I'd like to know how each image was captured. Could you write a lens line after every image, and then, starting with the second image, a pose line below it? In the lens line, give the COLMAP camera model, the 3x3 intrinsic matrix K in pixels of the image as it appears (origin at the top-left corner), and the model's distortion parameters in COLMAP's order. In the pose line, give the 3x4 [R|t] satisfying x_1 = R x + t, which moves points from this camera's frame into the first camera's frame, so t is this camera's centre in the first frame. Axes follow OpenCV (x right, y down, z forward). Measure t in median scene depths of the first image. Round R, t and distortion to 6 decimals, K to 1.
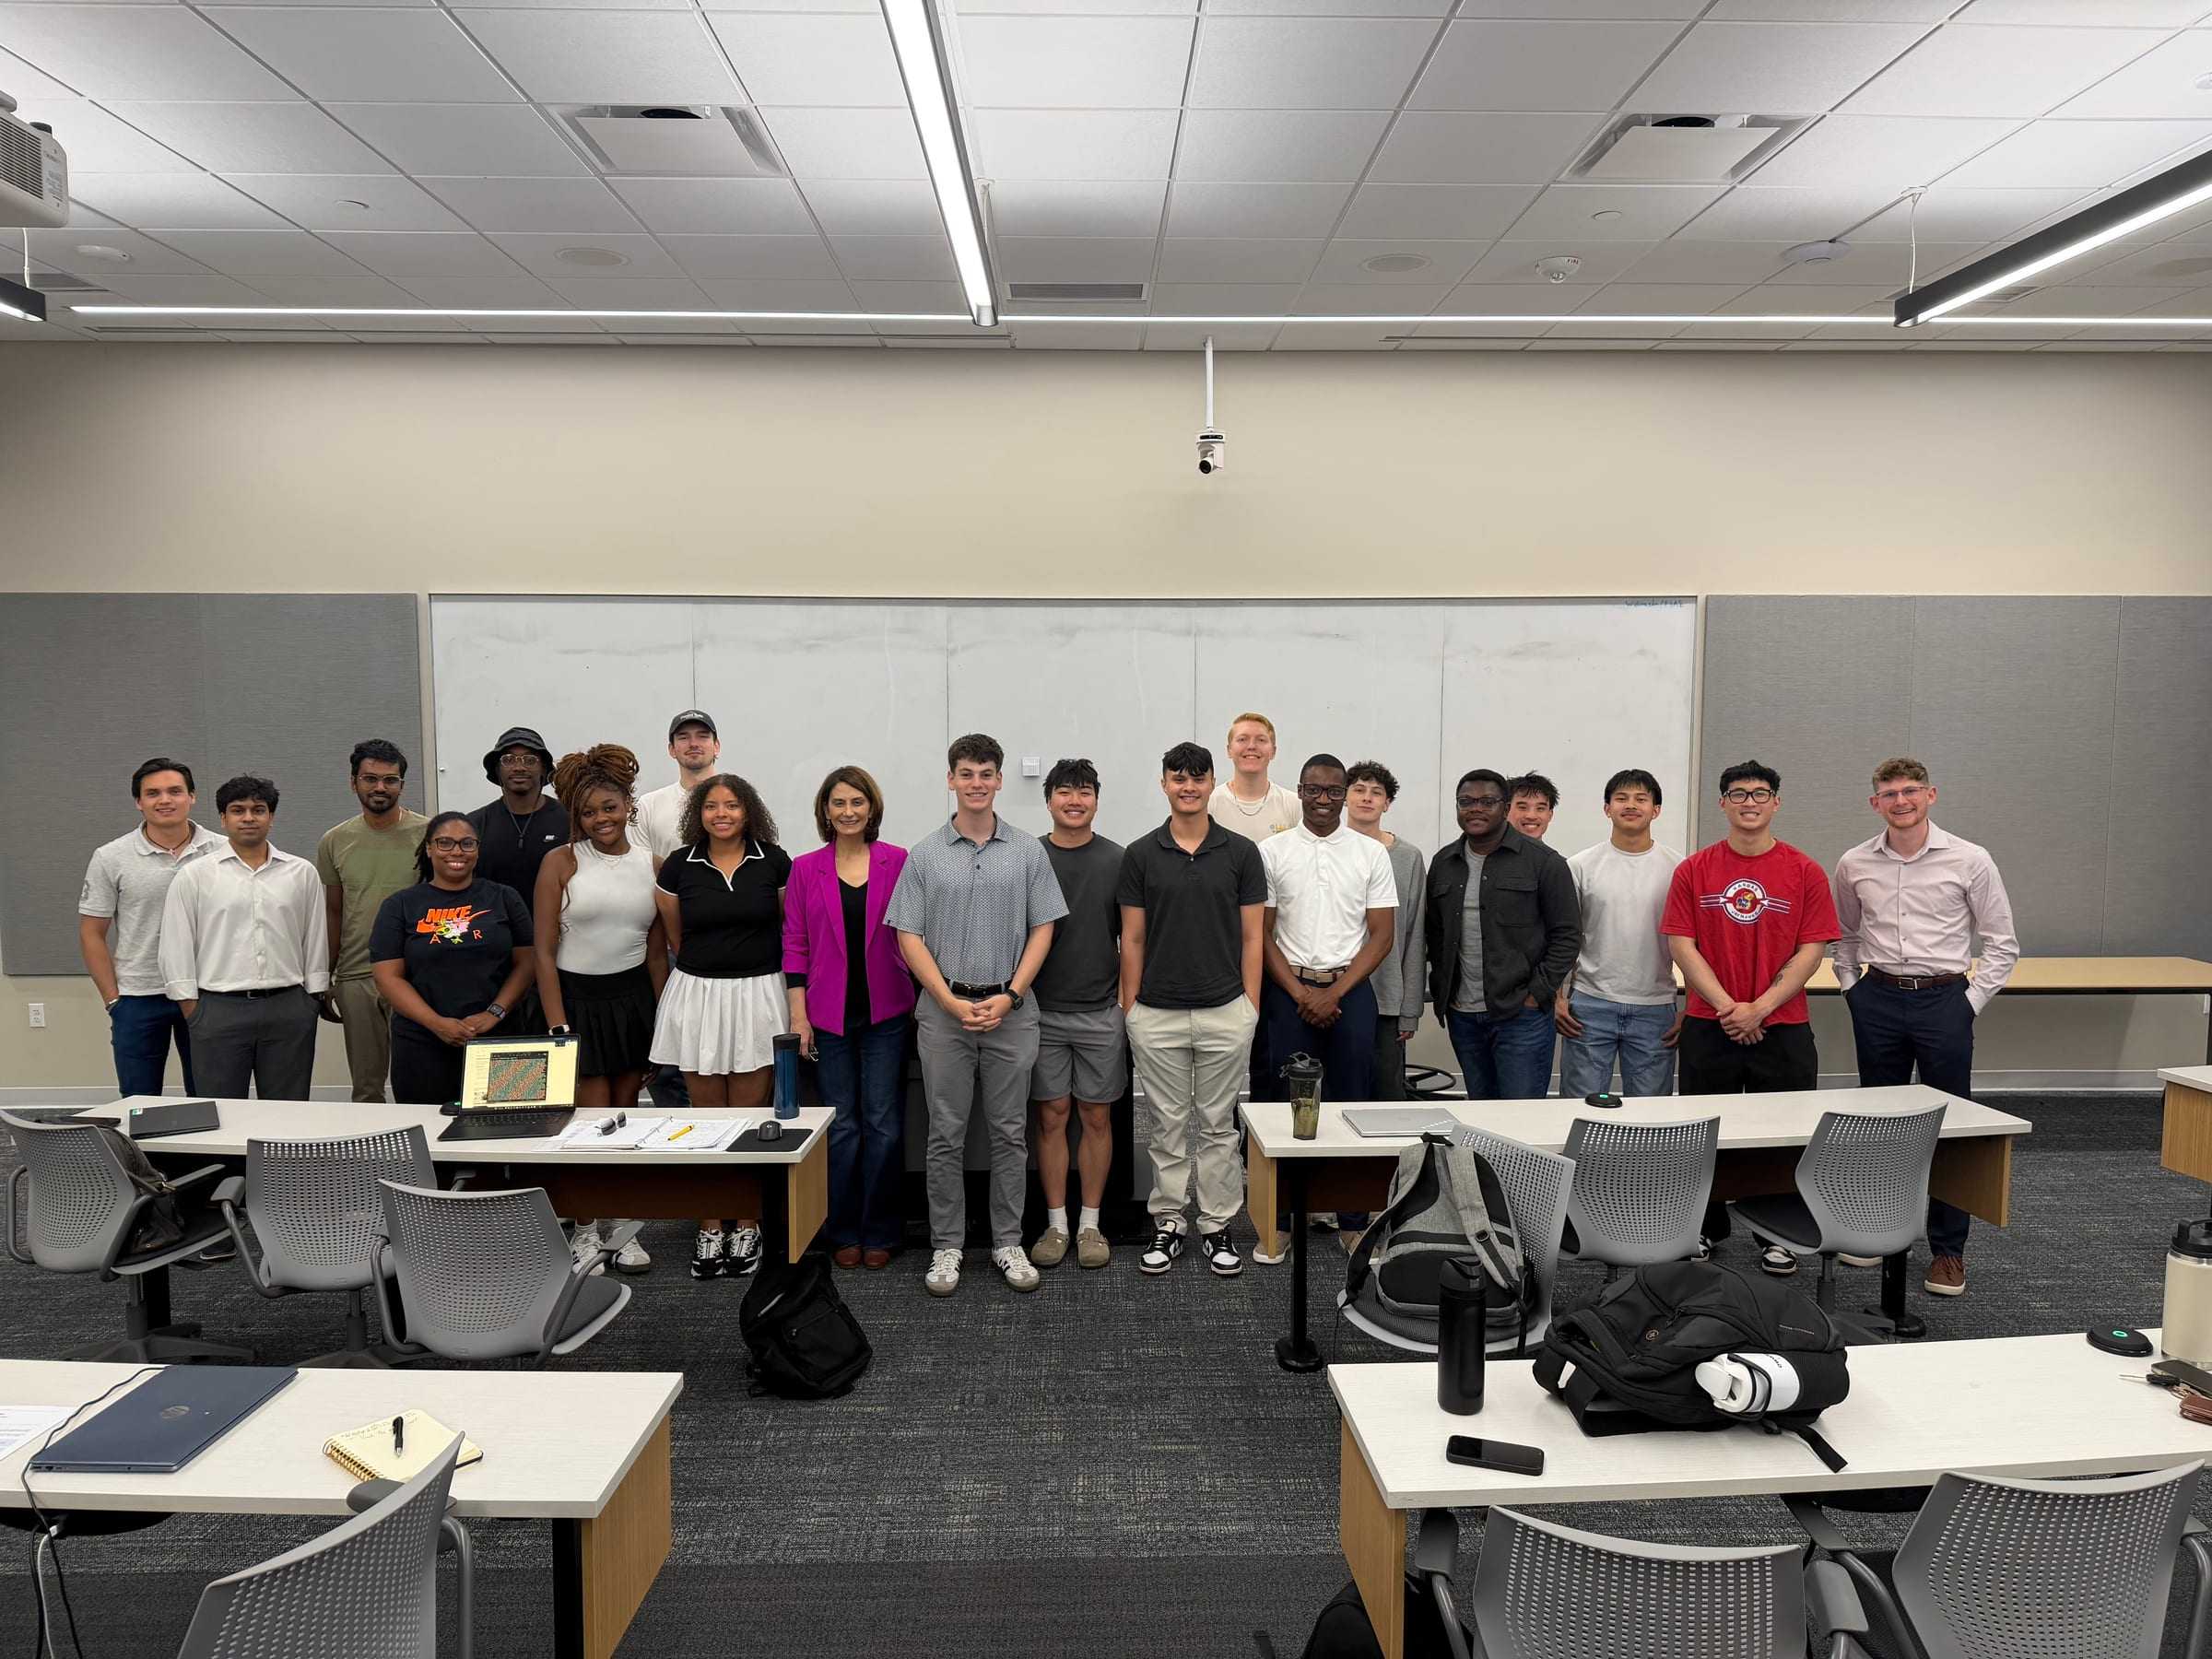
lens RADIAL K [[1577.5, 0, 1112.5], [0, 1577.5, 825.5], [0, 0, 1]] dist [-0.027781, 0.005483]
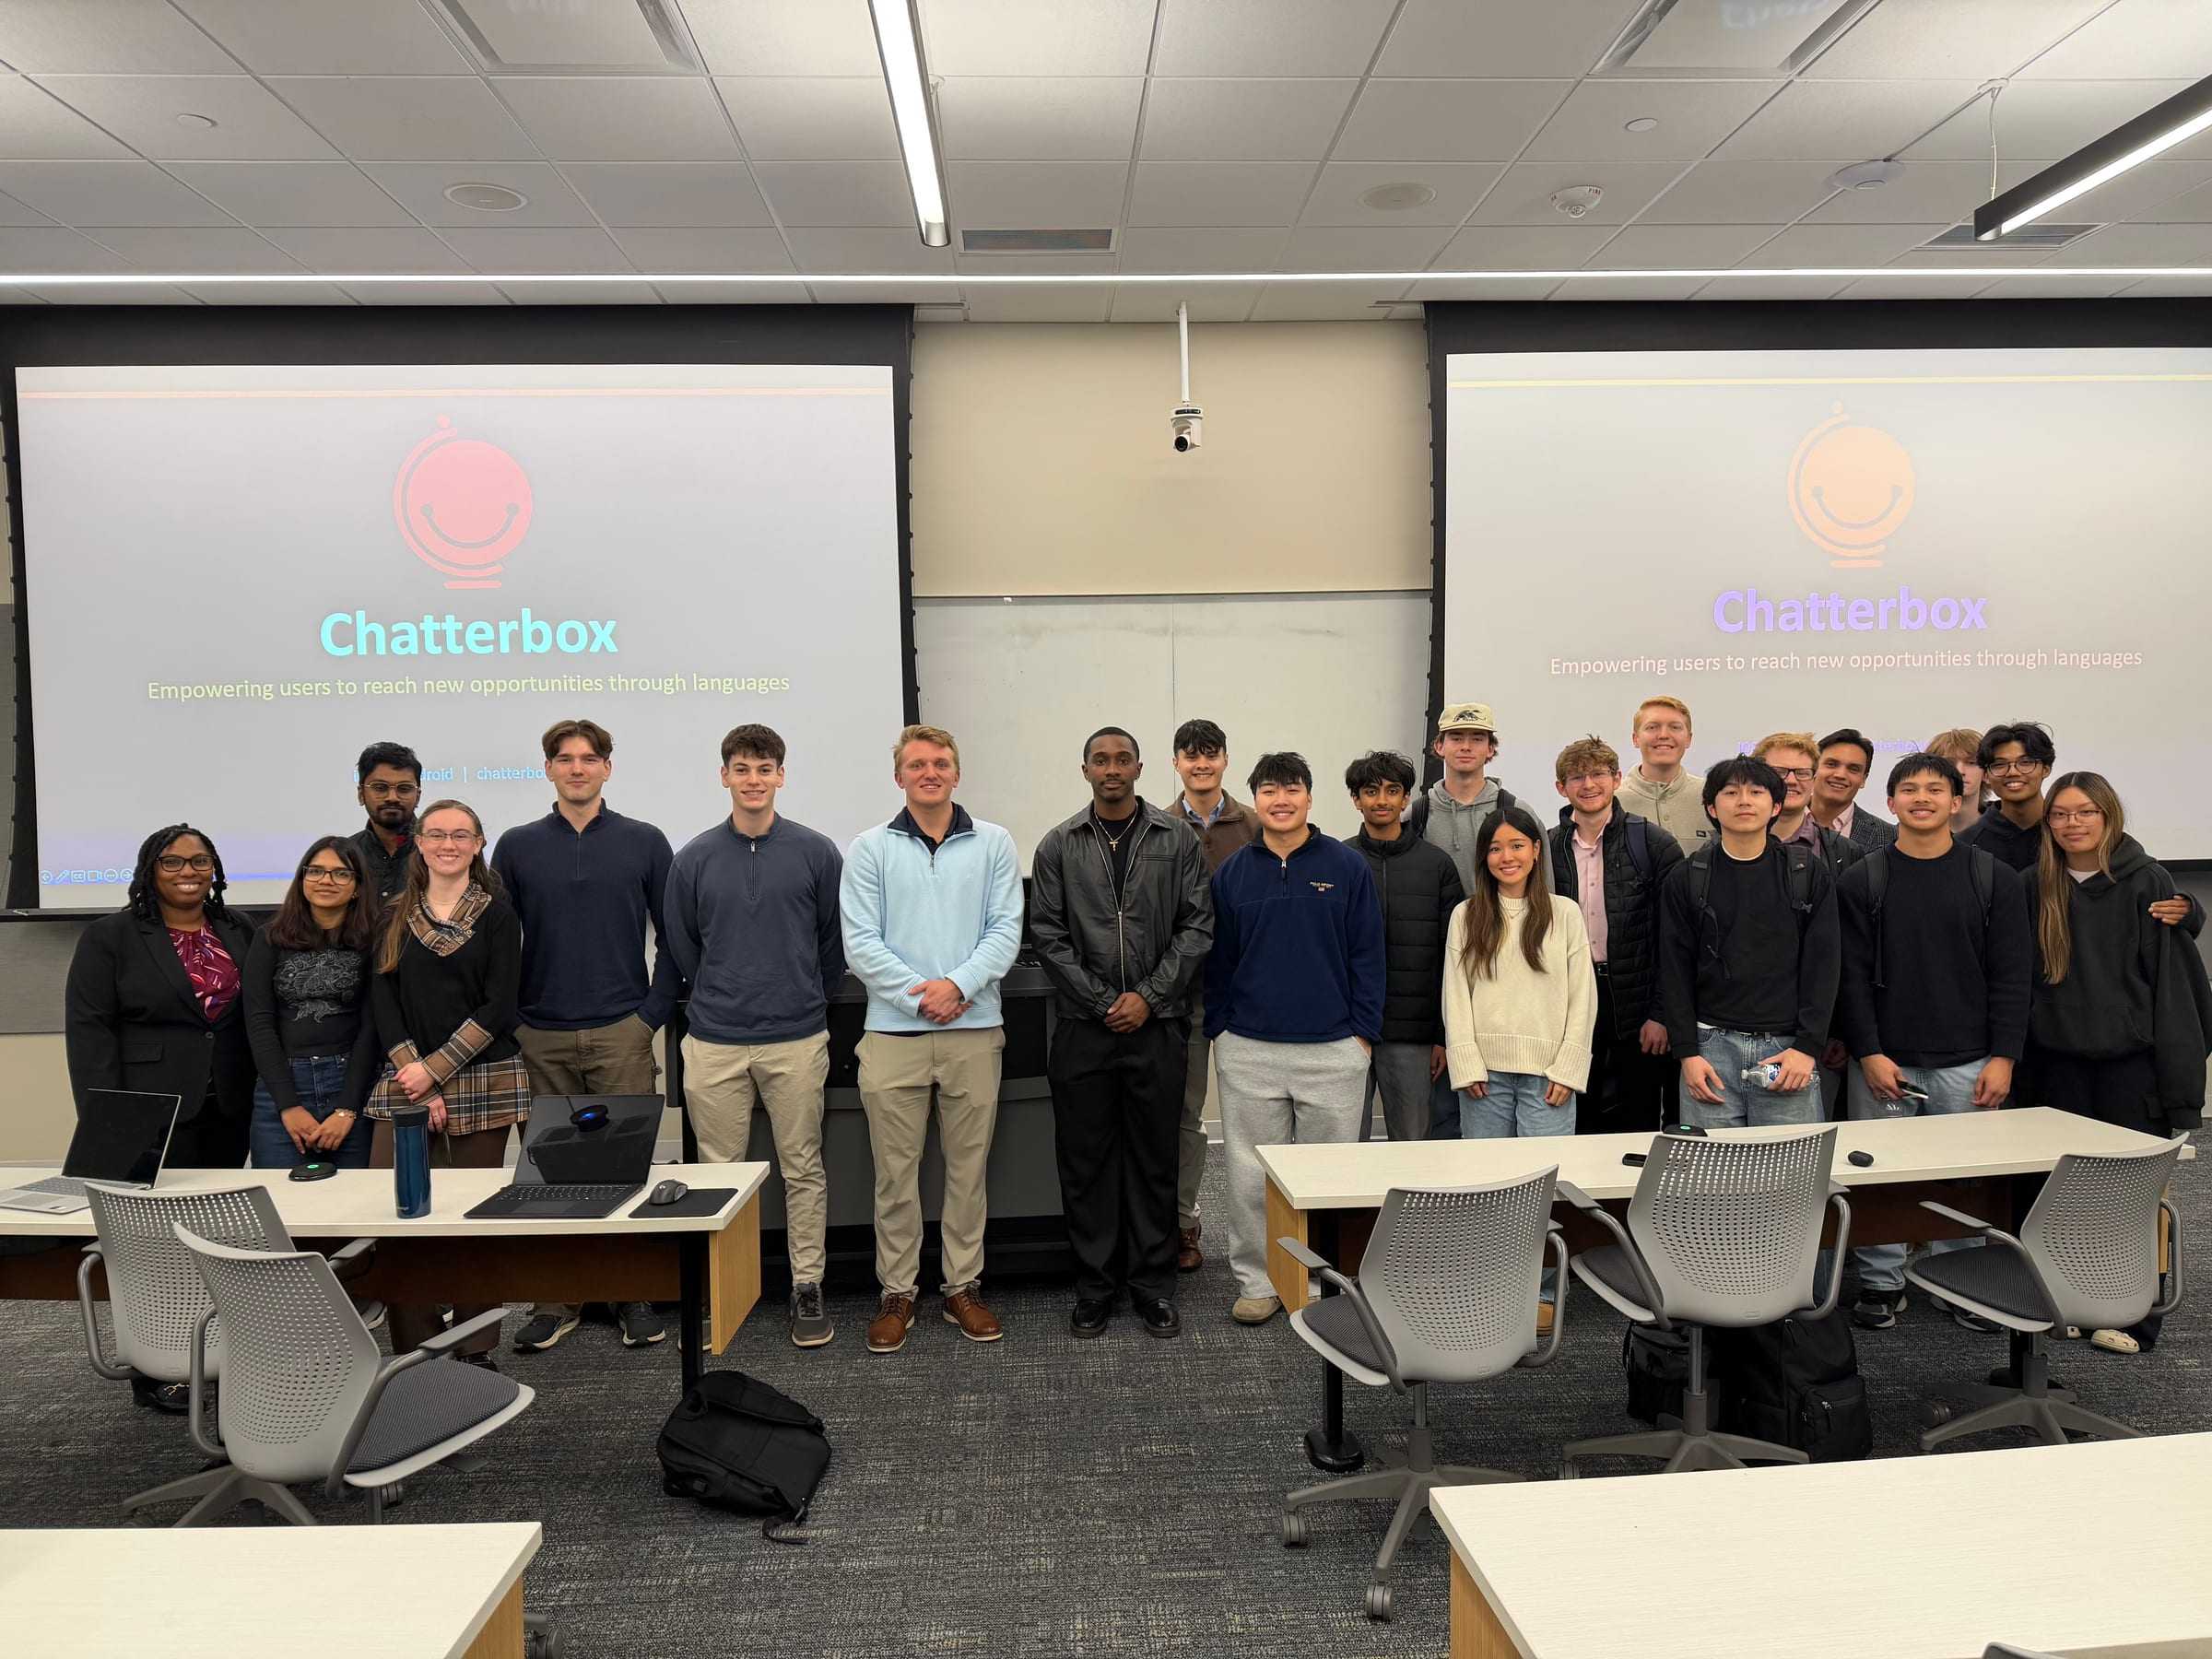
lens RADIAL K [[1577.5, 0, 1101.6], [0, 1577.5, 835.3], [0, 0, 1]] dist [-0.027781, 0.005483]
pose [[0.999602, -0.018026, 0.021696, -0.015584], [0.018733, 0.999285, -0.032835, 0.036982], [-0.021088, 0.033229, 0.999225, 0.159657]]
